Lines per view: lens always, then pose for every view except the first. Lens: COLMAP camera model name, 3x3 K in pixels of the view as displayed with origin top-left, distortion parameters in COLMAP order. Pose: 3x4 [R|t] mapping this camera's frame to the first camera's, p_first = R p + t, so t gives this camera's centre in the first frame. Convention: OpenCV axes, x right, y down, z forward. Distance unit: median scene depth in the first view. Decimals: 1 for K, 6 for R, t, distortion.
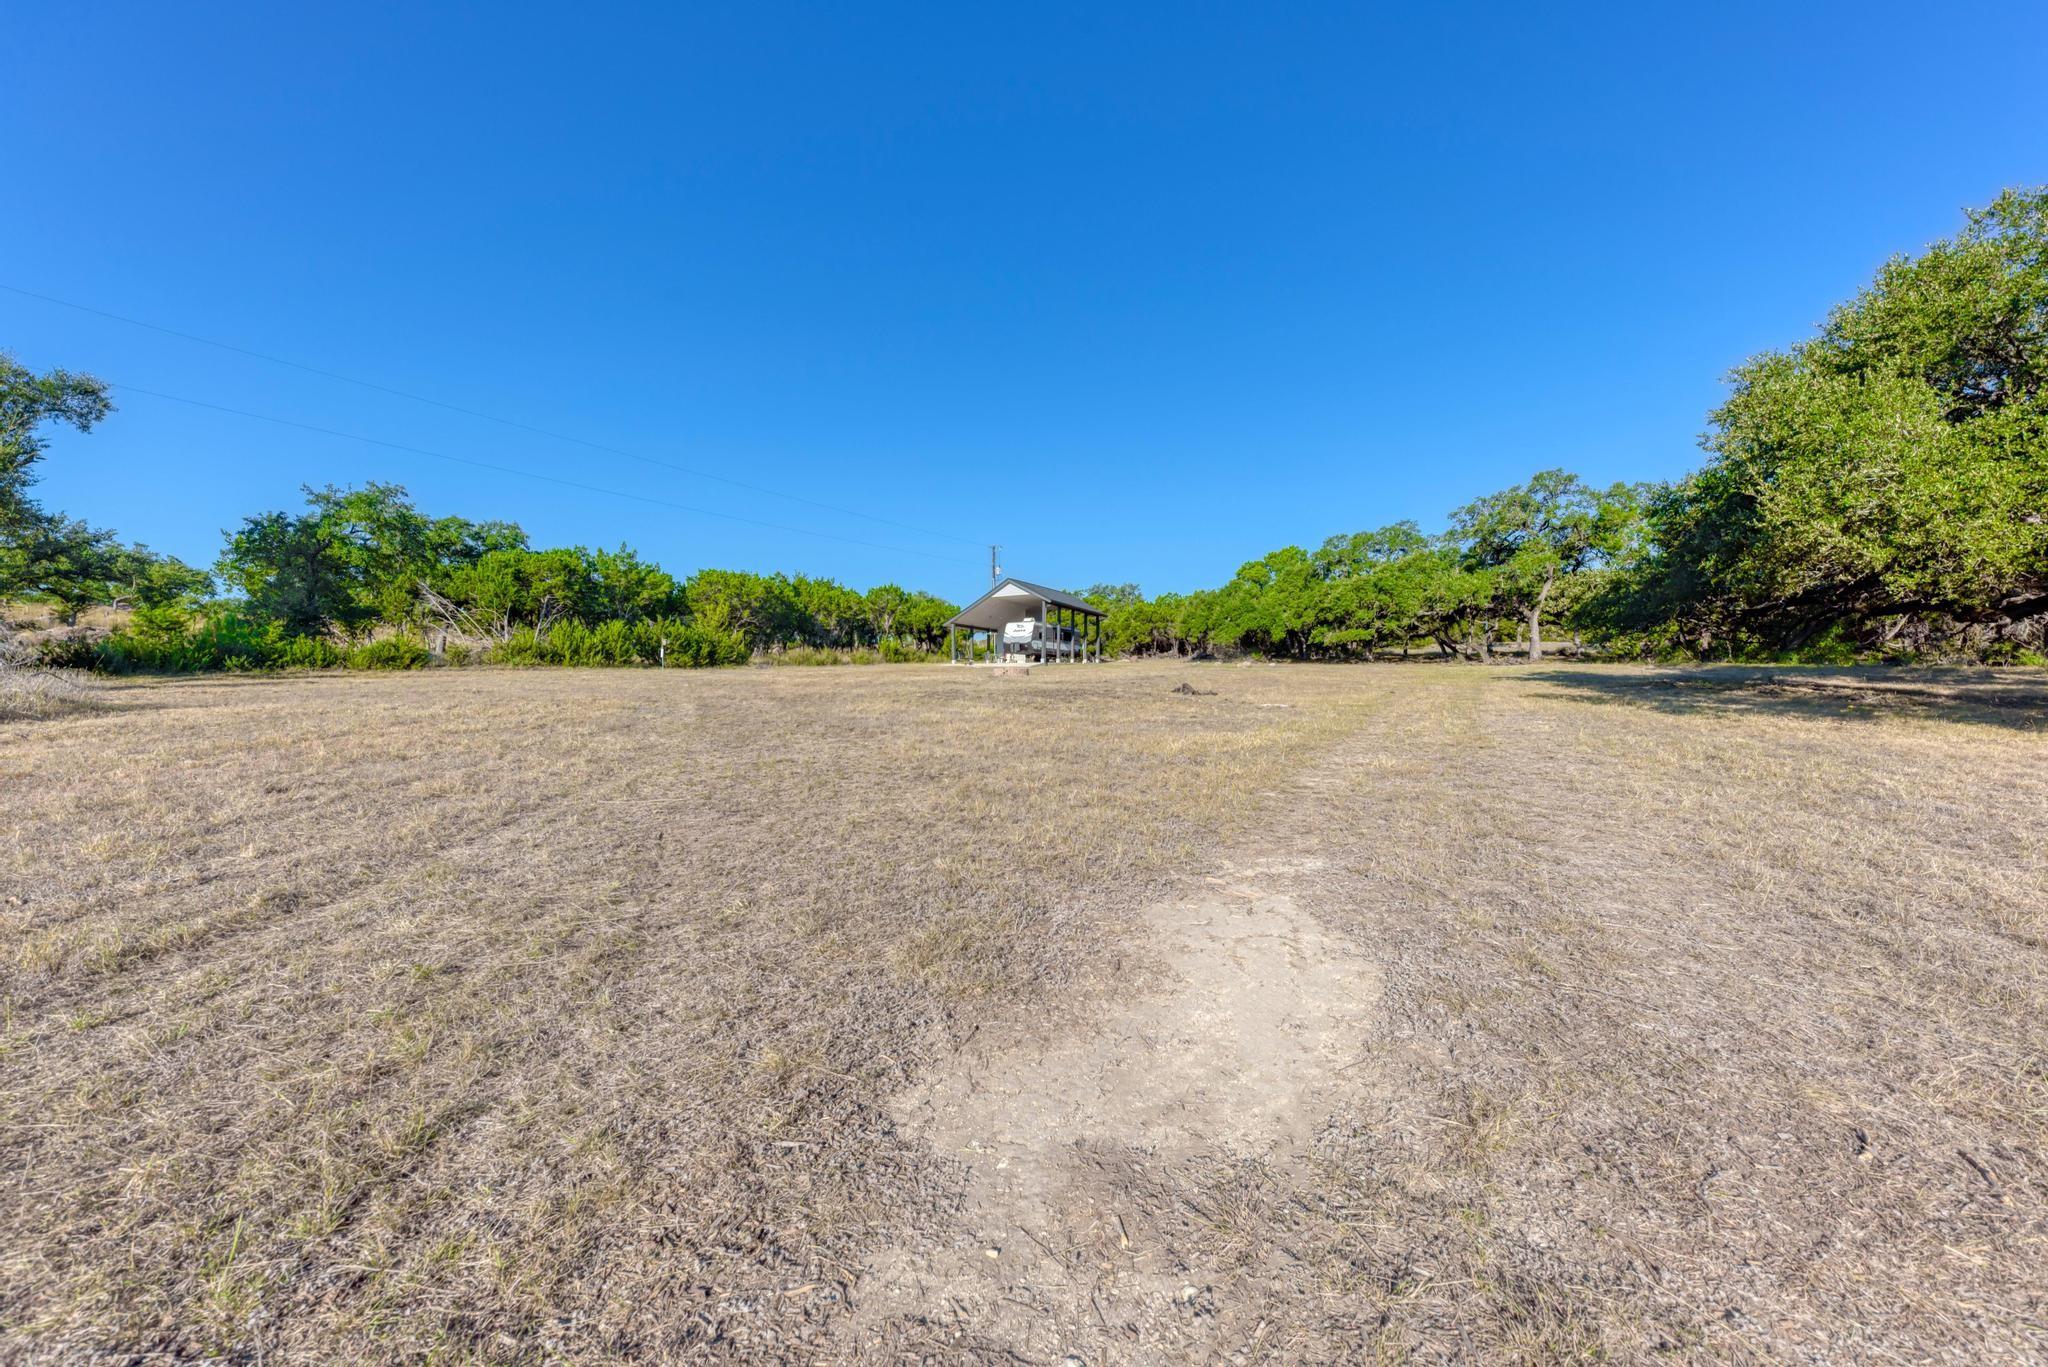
lens RADIAL K [[736.3, 0, 1024.0], [0, 736.3, 683.5], [0, 0, 1]] dist [0.001817, 0.000150]
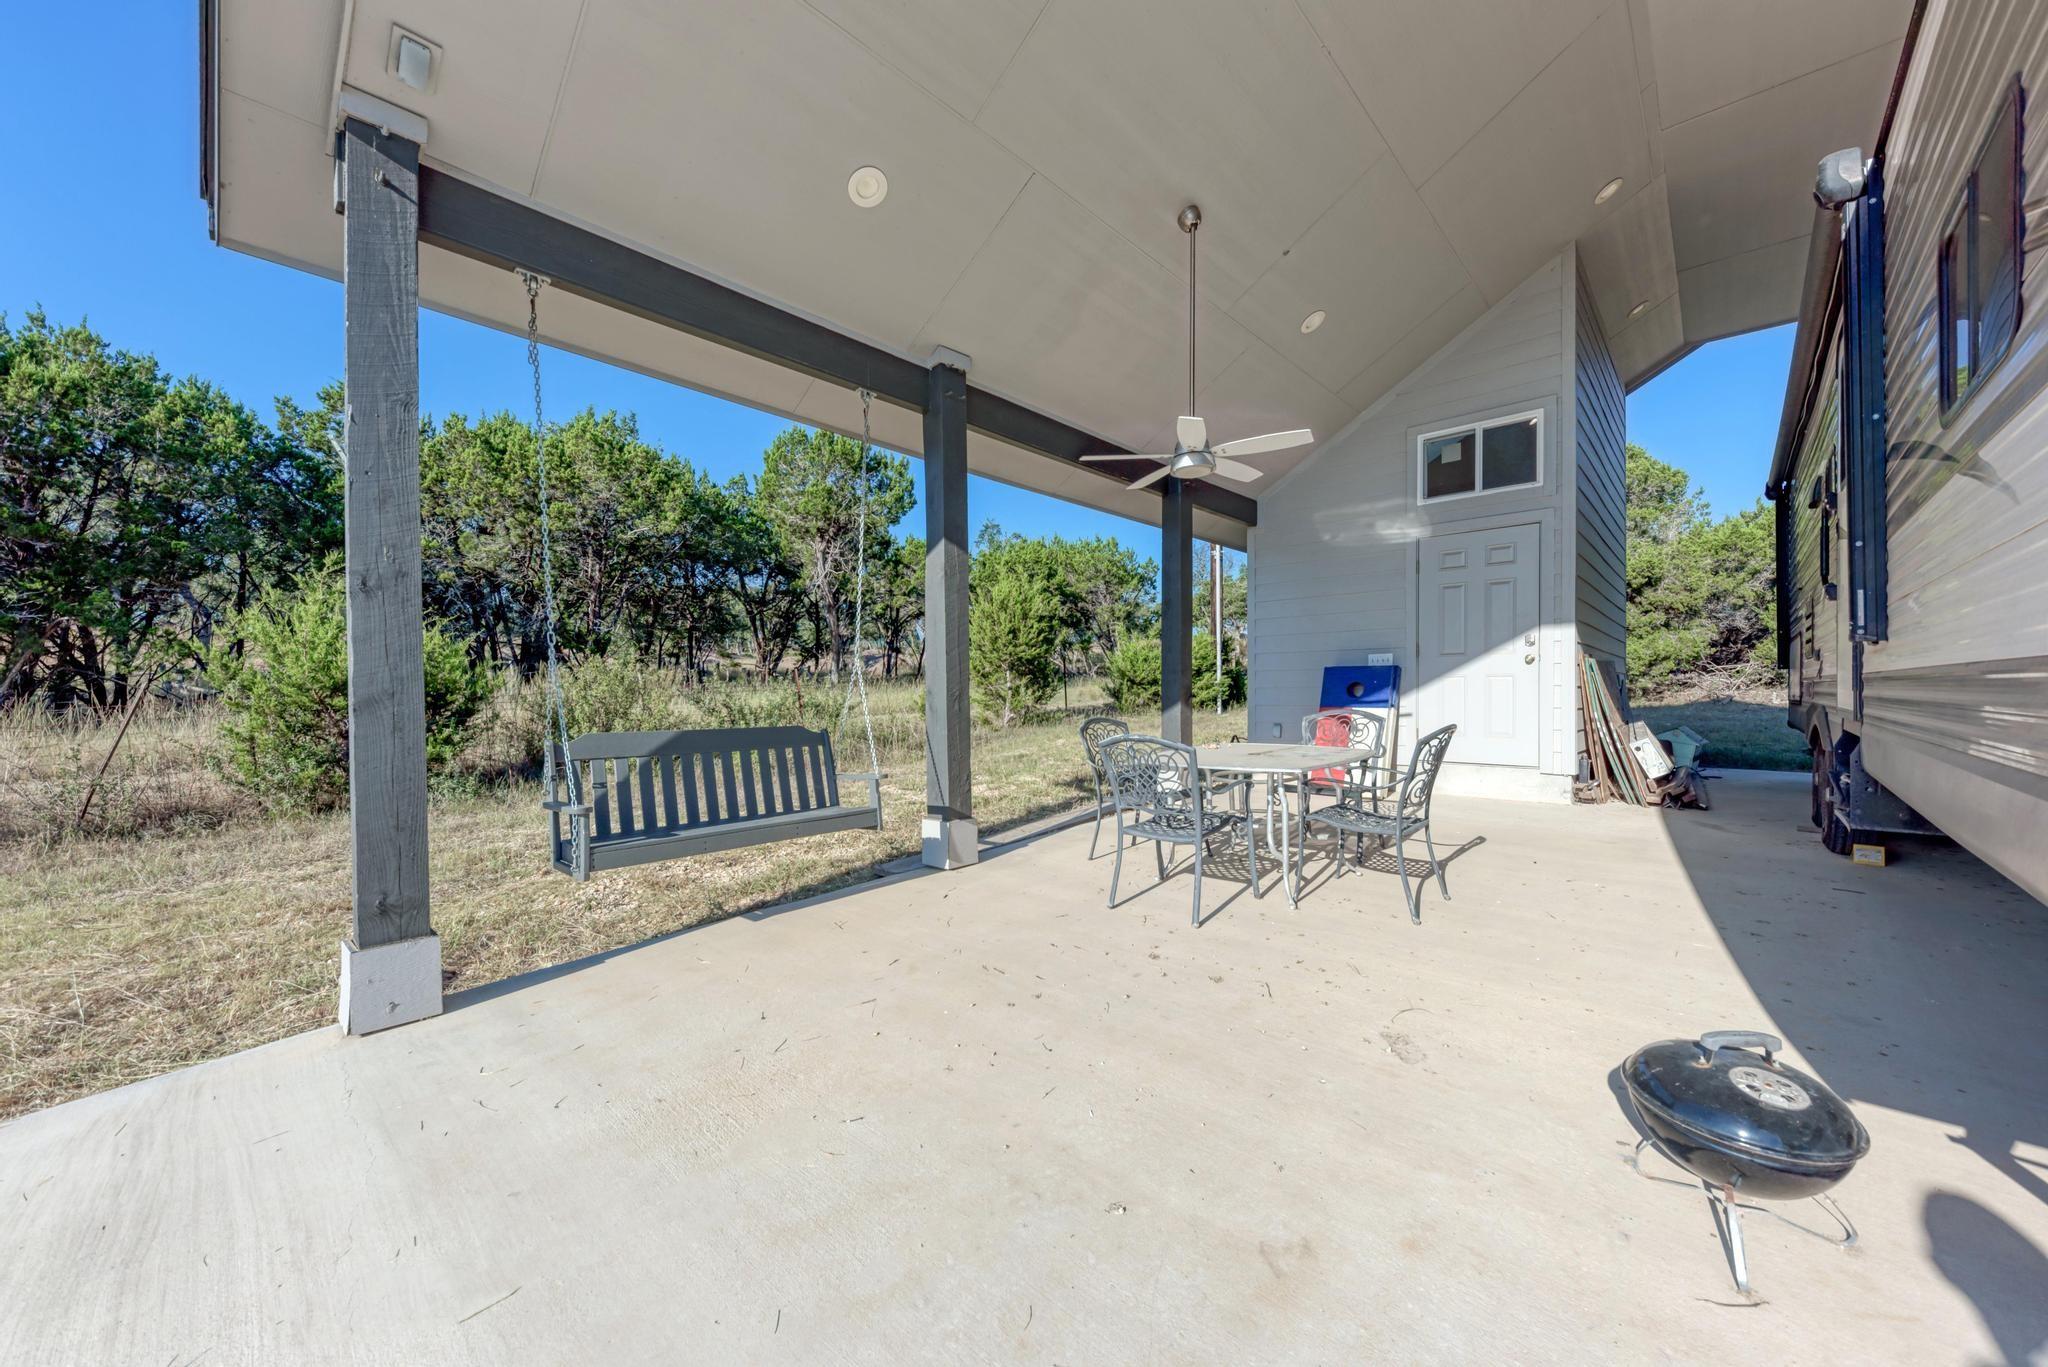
lens RADIAL K [[736.3, 0, 1024.0], [0, 736.3, 683.5], [0, 0, 1]] dist [0.001817, 0.000150]
pose [[0.959084, -0.003342, -0.283100, -0.043447], [0.002531, 0.999992, -0.003231, -0.049010], [0.283109, 0.002383, 0.959085, 0.986041]]
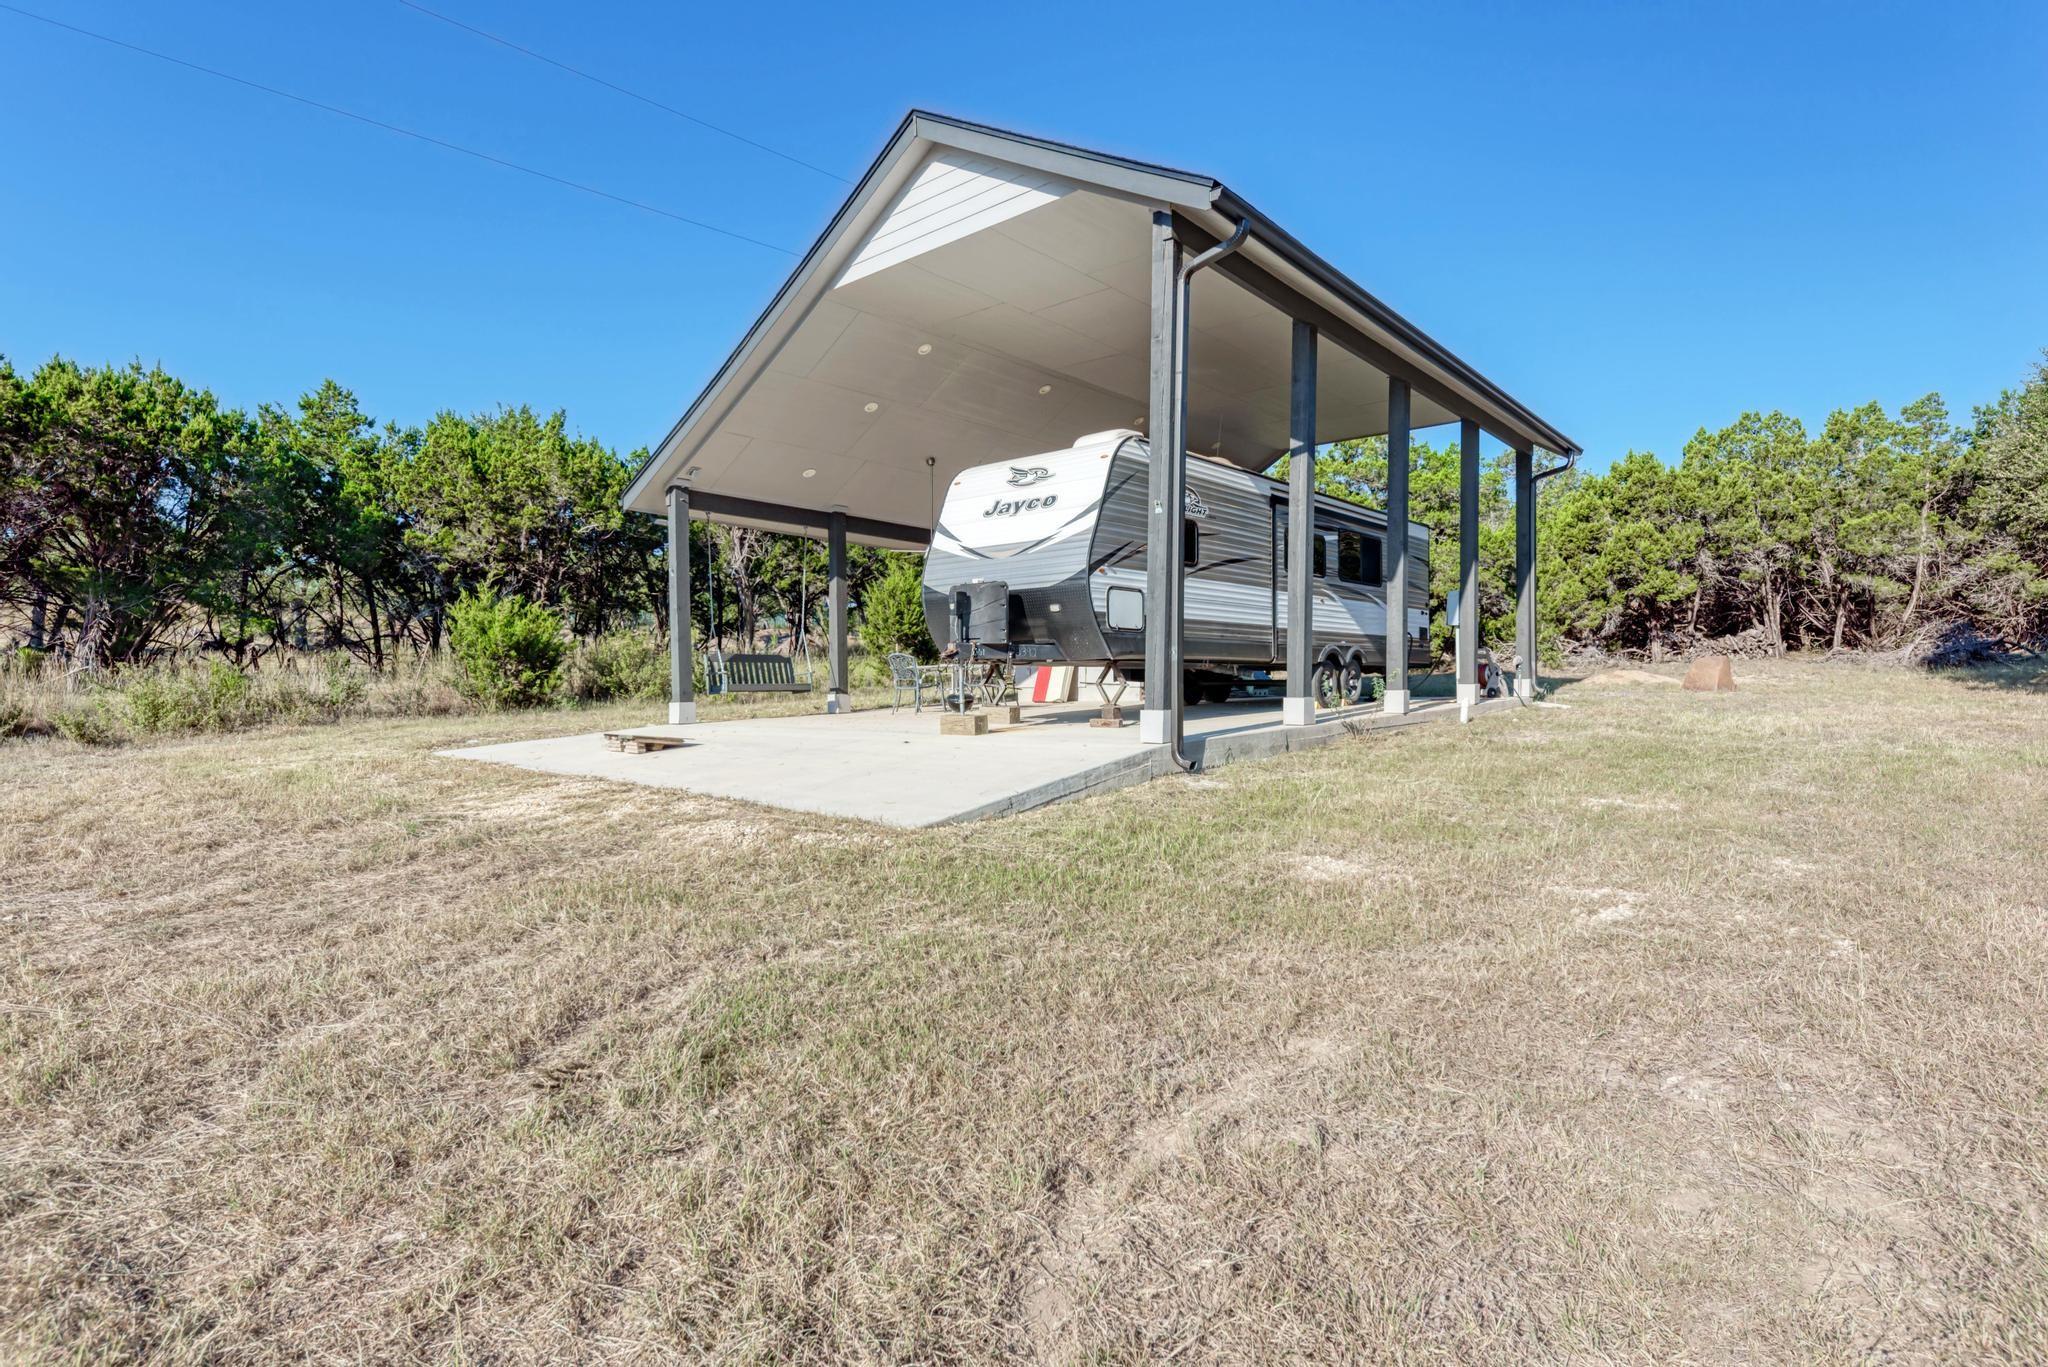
lens RADIAL K [[1030.2, 0, 1024.0], [0, 1030.2, 683.5], [0, 0, 1]] dist [0.013323, -0.000130]
pose [[0.970636, -0.001768, -0.240547, 0.042902], [0.002395, 0.999994, 0.002314, -0.037567], [0.240542, -0.002822, 0.970635, 0.799469]]
